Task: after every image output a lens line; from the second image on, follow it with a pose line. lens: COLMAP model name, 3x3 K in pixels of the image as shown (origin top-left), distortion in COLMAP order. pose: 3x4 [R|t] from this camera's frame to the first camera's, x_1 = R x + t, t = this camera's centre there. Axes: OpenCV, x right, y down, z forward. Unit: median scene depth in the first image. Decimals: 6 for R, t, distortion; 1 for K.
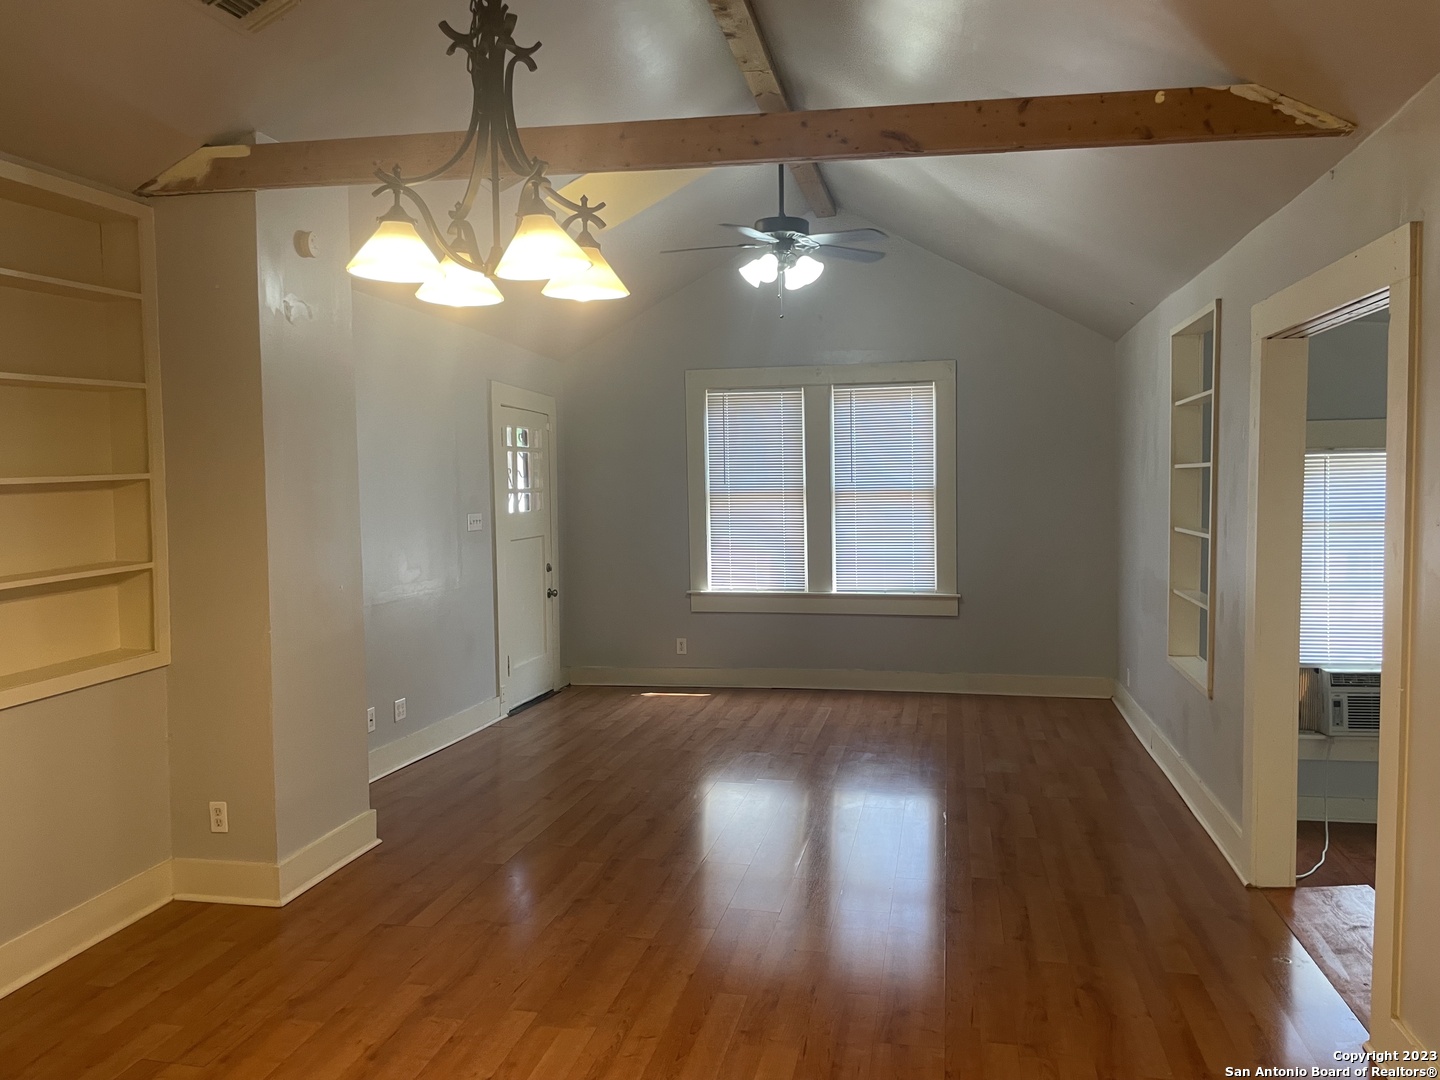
lens RADIAL K [[1093.7, 0, 722.0], [0, 1093.7, 535.7], [0, 0, 1]] dist [0.062807, -0.065025]
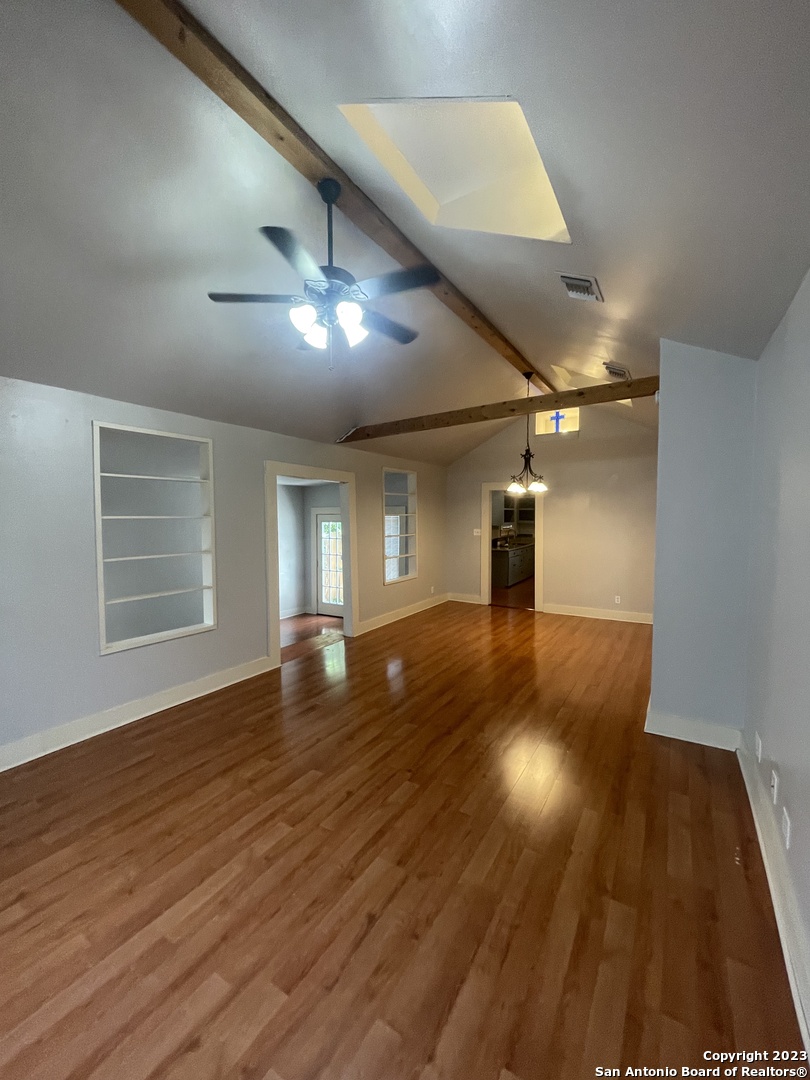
lens RADIAL K [[434.7, 0, 405.0], [0, 434.7, 540.0], [0, 0, 1]] dist [-0.001322, -0.000144]
pose [[-0.936441, -0.011194, 0.350646, -0.277735], [0.026359, 0.994421, 0.102139, -0.141416], [-0.349833, 0.104890, -0.930922, 2.466756]]
